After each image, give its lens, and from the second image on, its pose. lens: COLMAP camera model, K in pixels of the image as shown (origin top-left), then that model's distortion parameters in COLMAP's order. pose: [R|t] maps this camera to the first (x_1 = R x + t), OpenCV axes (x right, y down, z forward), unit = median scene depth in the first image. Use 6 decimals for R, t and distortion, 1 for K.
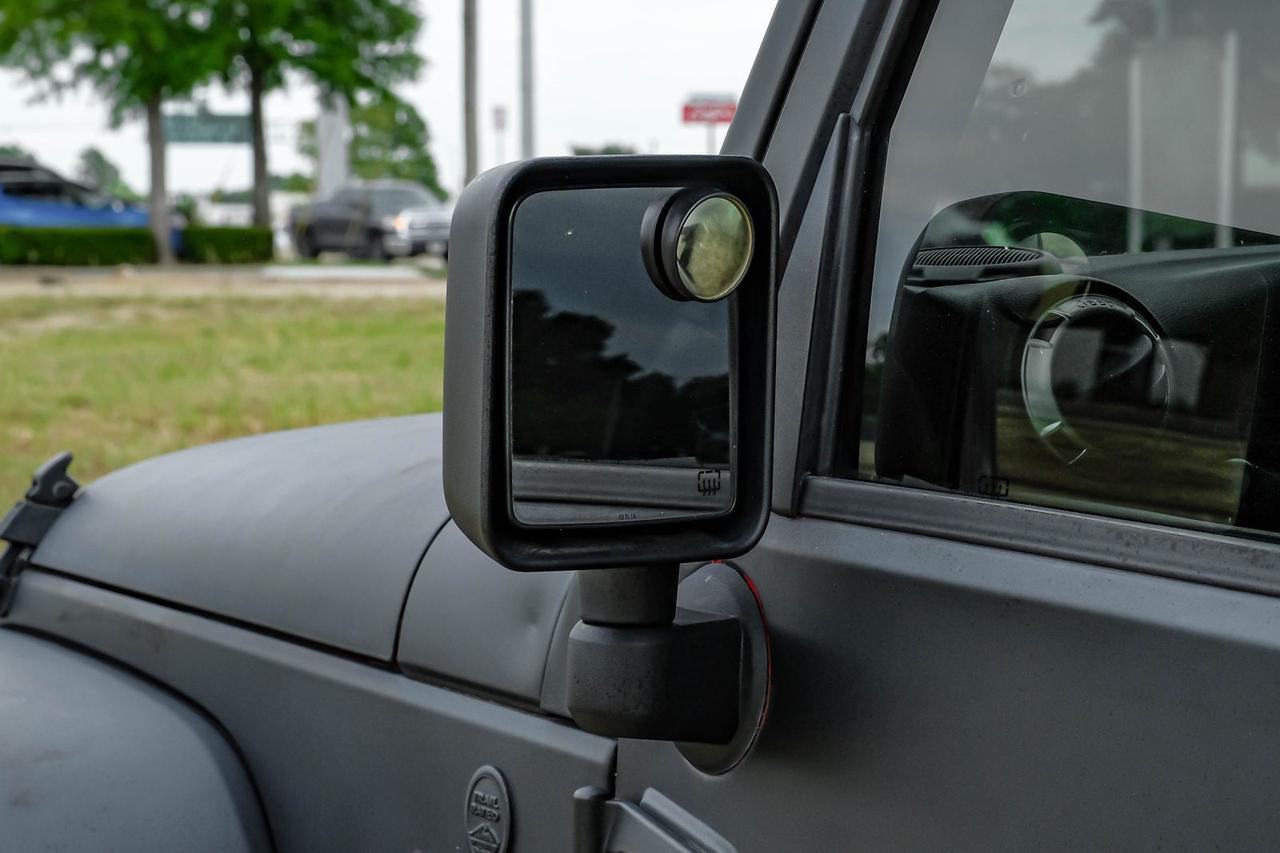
lens RADIAL K [[3577.5, 0, 571.5], [0, 3577.5, 488.4], [0, 0, 1]] dist [0.037261, 1.052597]
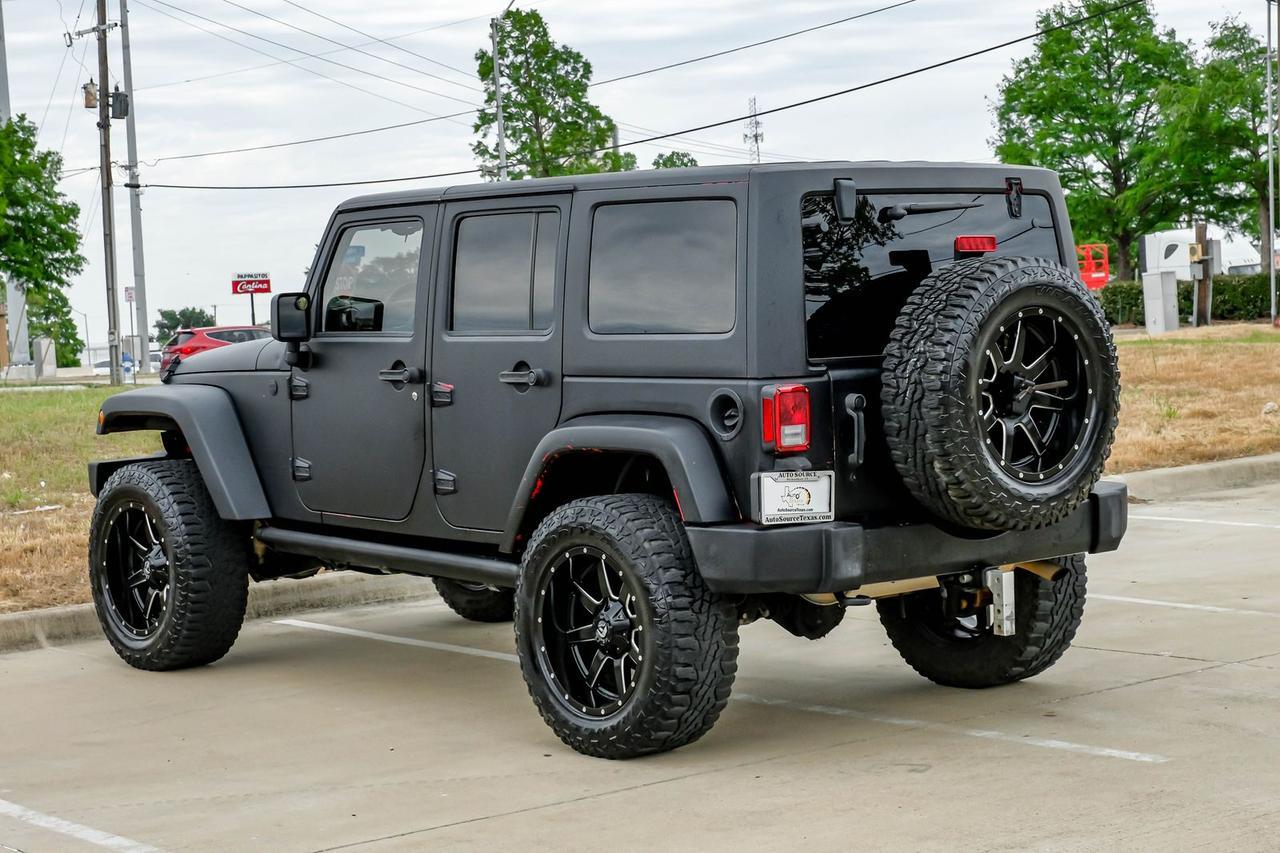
lens RADIAL K [[2826.9, 0, 640.0], [0, 2826.9, 426.5], [0, 0, 1]] dist [0.055173, 0.226365]
pose [[0.983188, -0.044770, 0.177023, -0.342901], [0.054097, 0.997371, -0.048219, 0.540577], [-0.174399, 0.056984, 0.983025, -5.225412]]
